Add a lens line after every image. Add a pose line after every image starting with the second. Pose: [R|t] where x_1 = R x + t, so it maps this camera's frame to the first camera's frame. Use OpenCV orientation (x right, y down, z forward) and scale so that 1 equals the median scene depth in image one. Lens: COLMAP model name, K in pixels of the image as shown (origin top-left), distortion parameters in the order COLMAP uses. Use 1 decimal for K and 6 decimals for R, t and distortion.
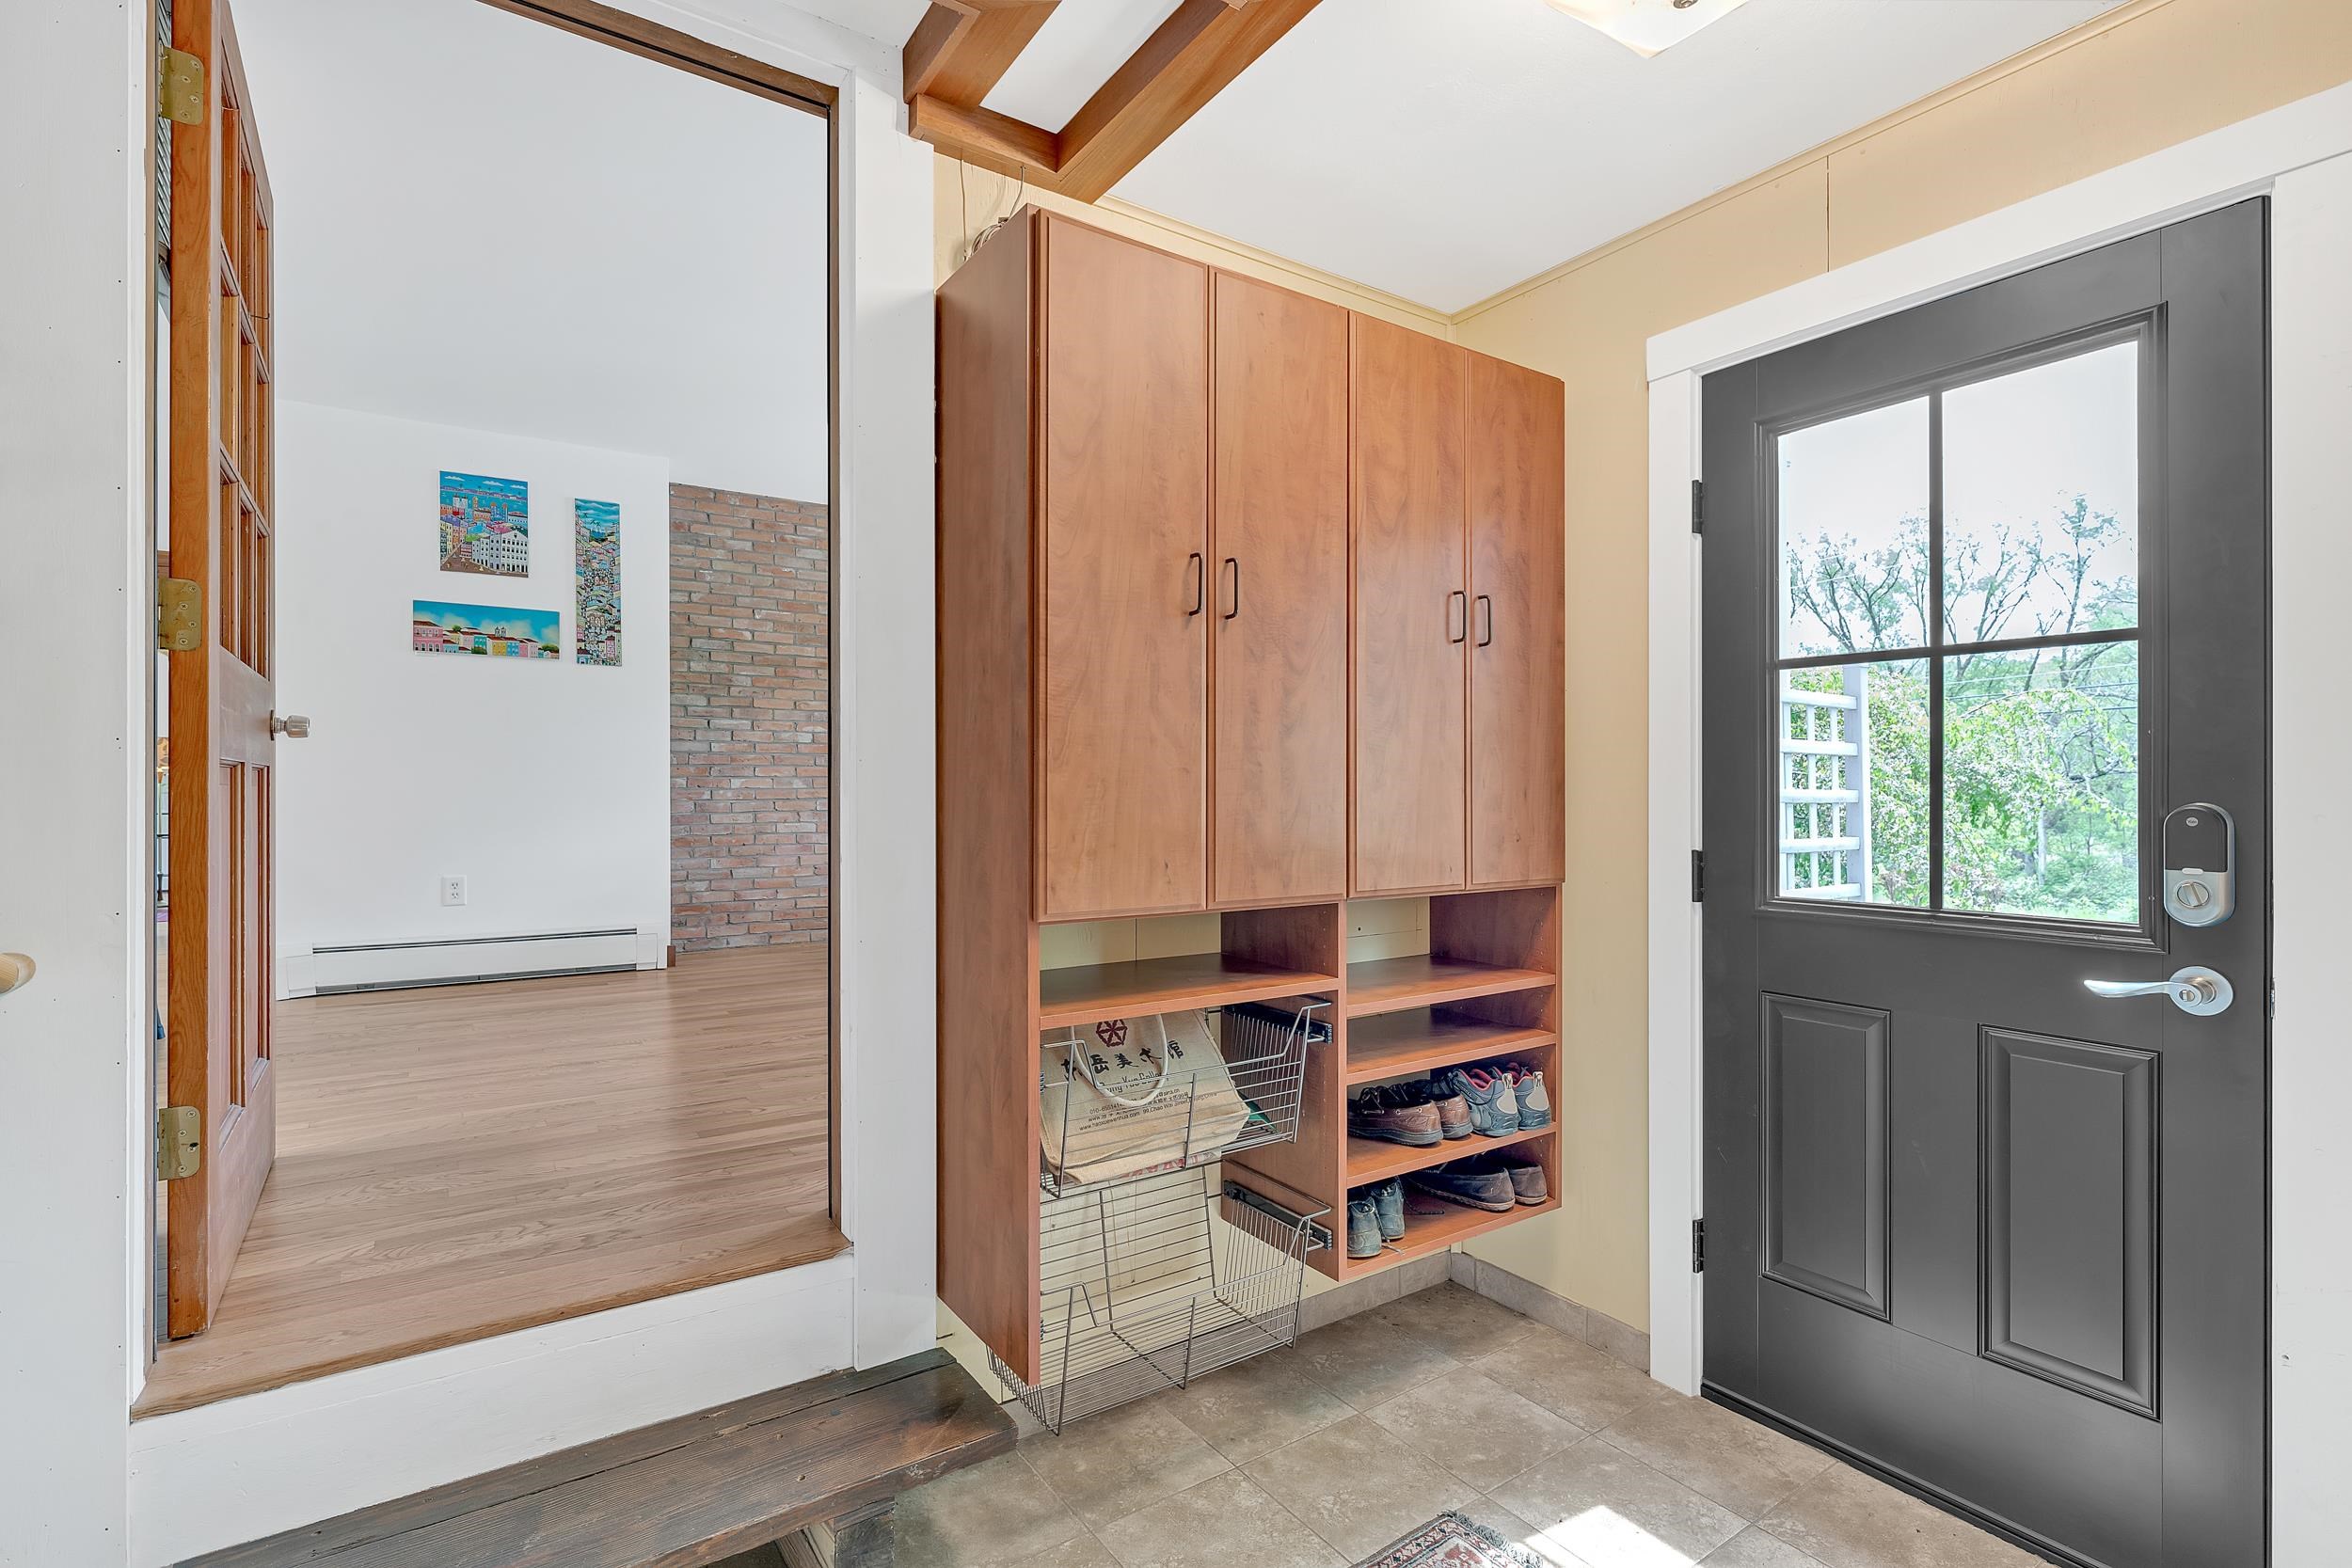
lens RADIAL K [[1078.2, 0, 1175.8], [0, 1078.2, 790.5], [0, 0, 1]] dist [0.003107, -0.000297]
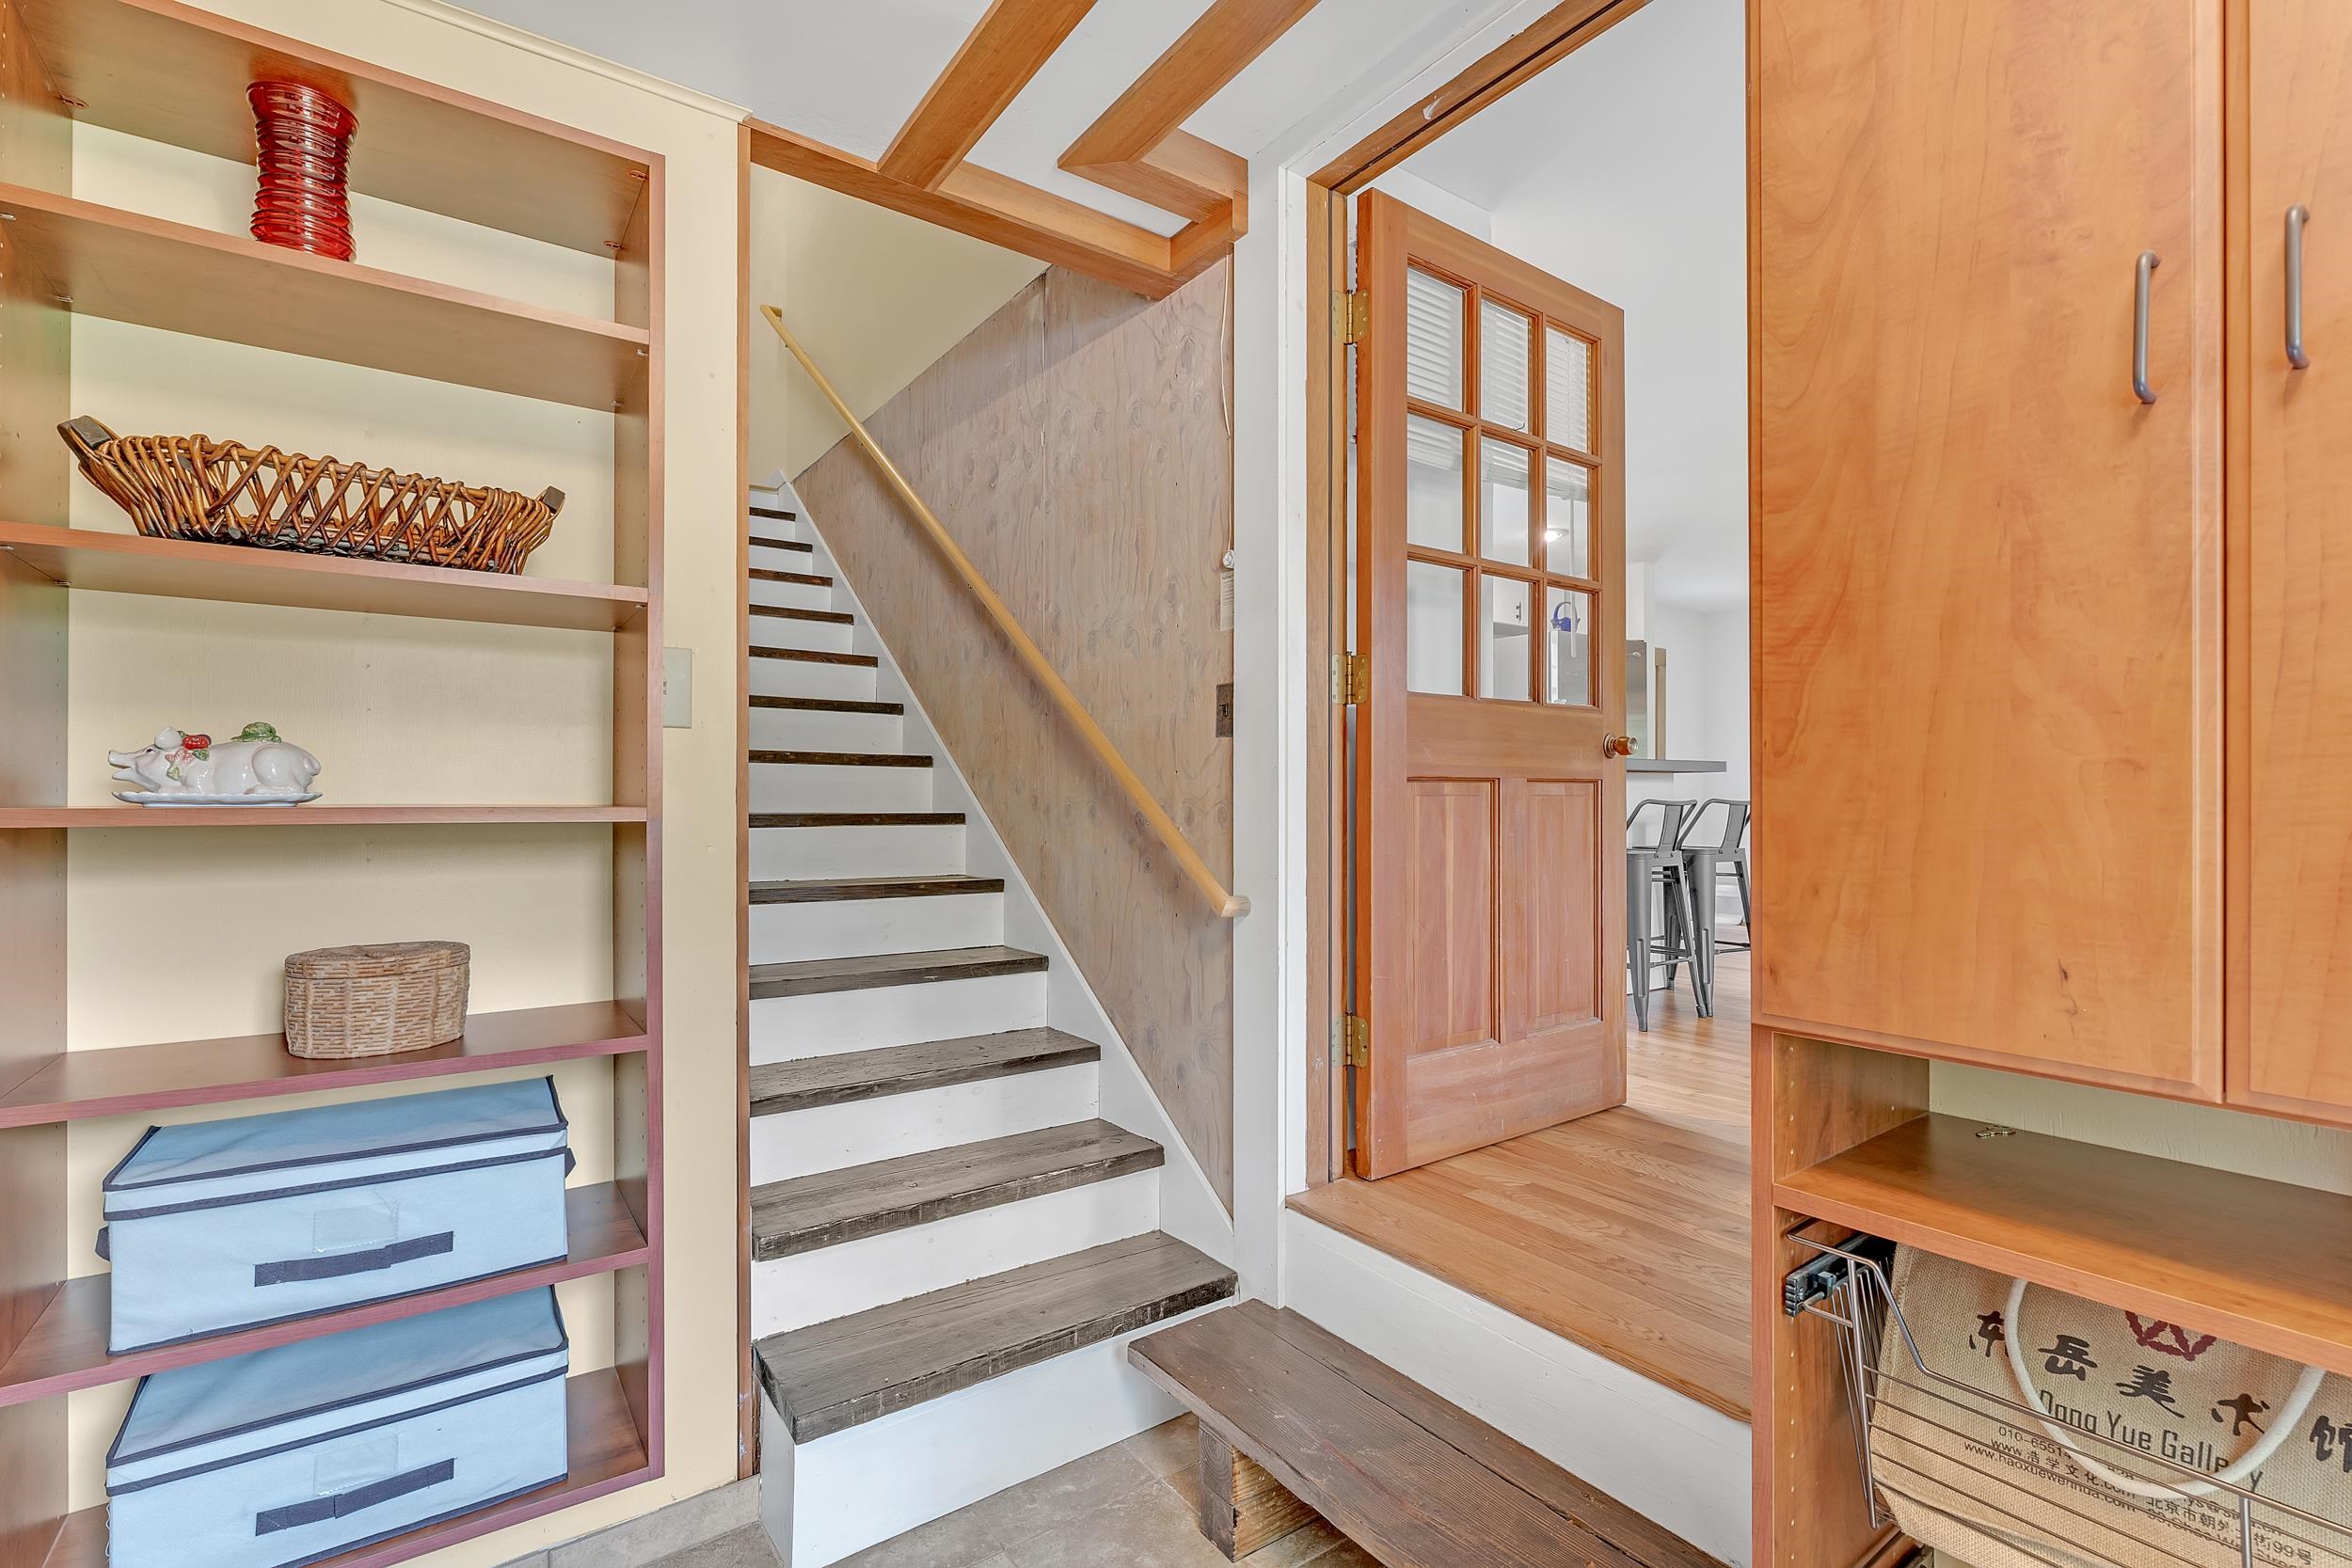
lens RADIAL K [[1078.2, 0, 1179.6], [0, 1078.2, 789.9], [0, 0, 1]] dist [0.003107, -0.000297]
pose [[0.025544, -0.002512, -0.999671, 0.444842], [0.003575, 0.999991, -0.002422, -0.008825], [0.999667, -0.003512, 0.025553, 0.618180]]
